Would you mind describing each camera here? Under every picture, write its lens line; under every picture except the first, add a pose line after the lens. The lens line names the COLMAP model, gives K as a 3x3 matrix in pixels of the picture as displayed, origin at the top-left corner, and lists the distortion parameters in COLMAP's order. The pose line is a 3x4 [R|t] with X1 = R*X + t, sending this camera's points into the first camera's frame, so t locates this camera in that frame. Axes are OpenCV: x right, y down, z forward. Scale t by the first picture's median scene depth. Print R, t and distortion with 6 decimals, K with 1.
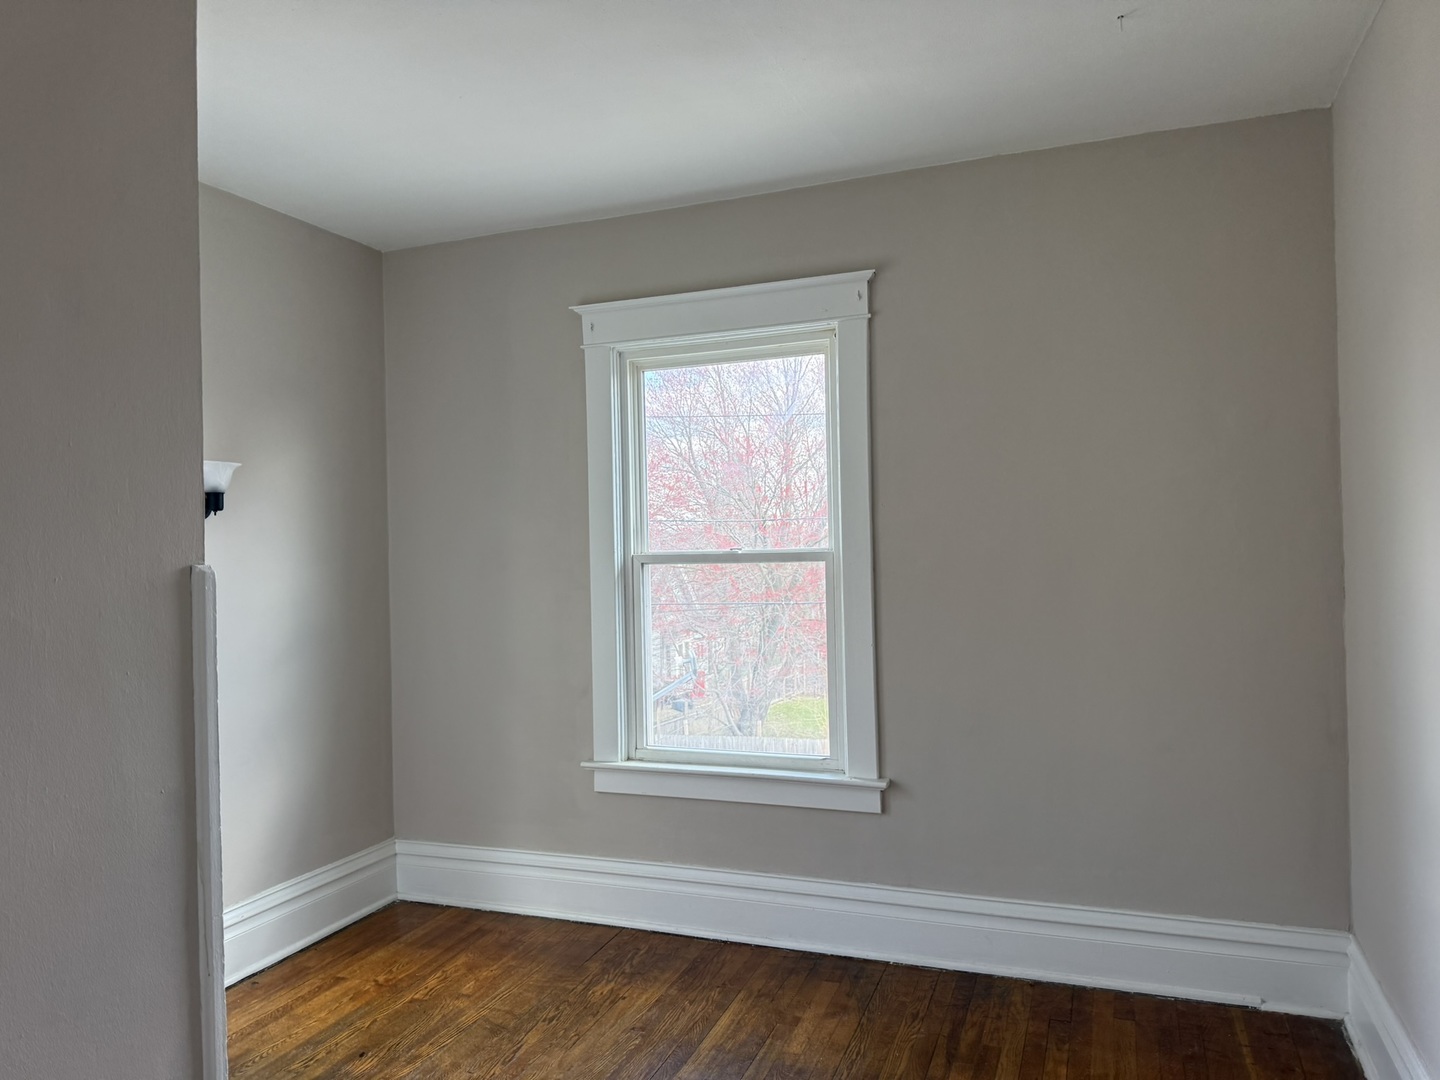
lens RADIAL K [[1017.2, 0, 720.0], [0, 1017.2, 540.0], [0, 0, 1]] dist [0.130795, -0.185782]
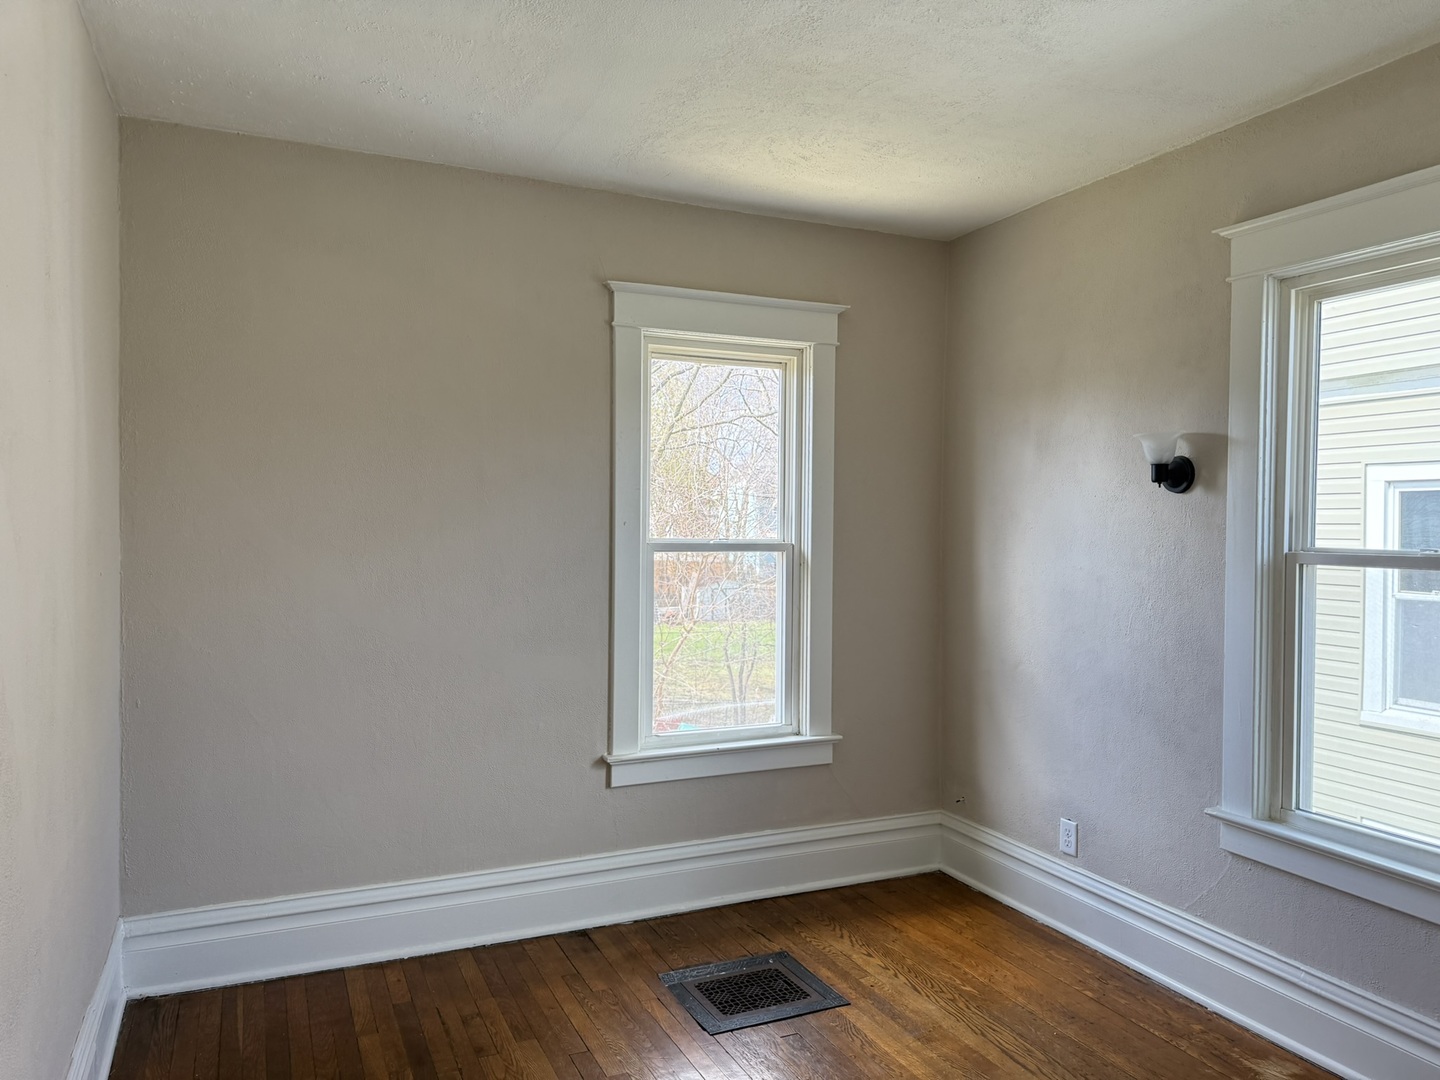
lens RADIAL K [[1017.2, 0, 720.0], [0, 1017.2, 540.0], [0, 0, 1]] dist [0.130795, -0.185782]
pose [[0.693279, 0.020364, 0.720381, -0.755895], [-0.030092, 0.999547, 0.000705, 0.009612], [-0.720041, -0.022166, 0.693578, 0.264979]]
